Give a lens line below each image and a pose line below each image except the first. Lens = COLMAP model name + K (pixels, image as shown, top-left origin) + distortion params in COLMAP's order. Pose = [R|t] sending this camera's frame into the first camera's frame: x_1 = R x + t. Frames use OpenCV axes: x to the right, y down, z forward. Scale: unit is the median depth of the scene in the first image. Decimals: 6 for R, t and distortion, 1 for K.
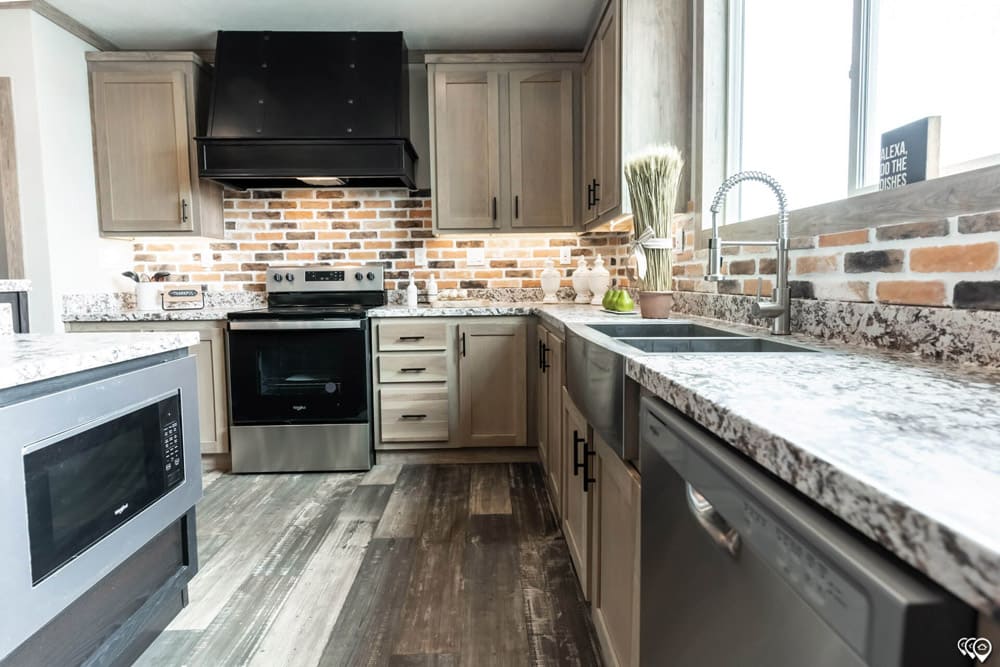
lens RADIAL K [[528.4, 0, 484.8], [0, 528.4, 312.2], [0, 0, 1]] dist [0.003695, 0.002668]
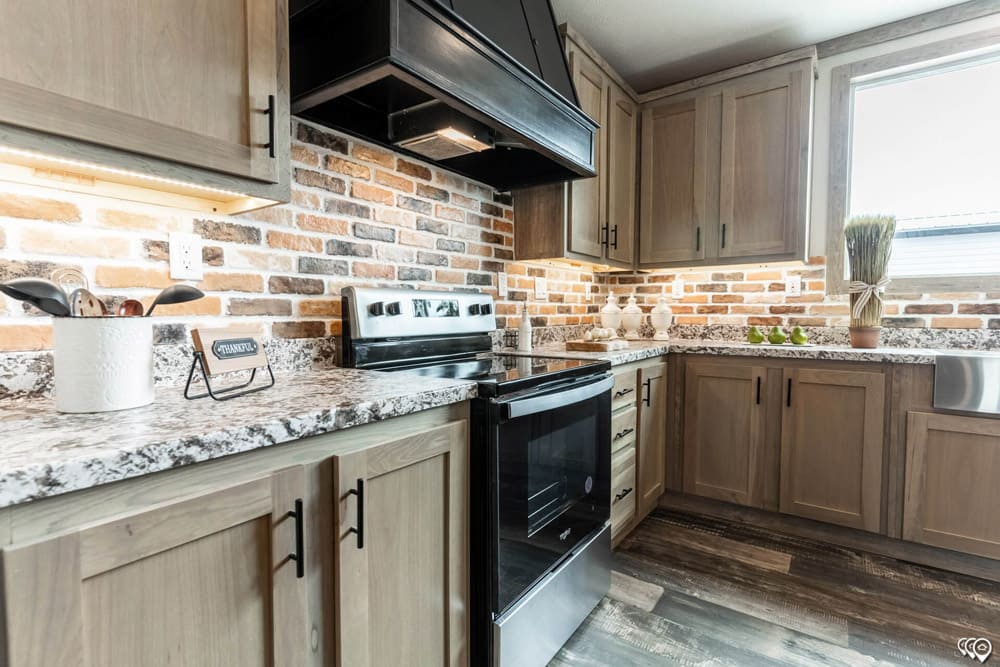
lens RADIAL K [[494.0, 0, 475.1], [0, 494.0, 337.4], [0, 0, 1]] dist [0.000845, 0.002341]
pose [[0.598007, -0.028413, 0.800987, -0.699036], [0.045817, 0.998949, 0.001229, -0.033702], [-0.800180, 0.035964, 0.598681, 0.621848]]
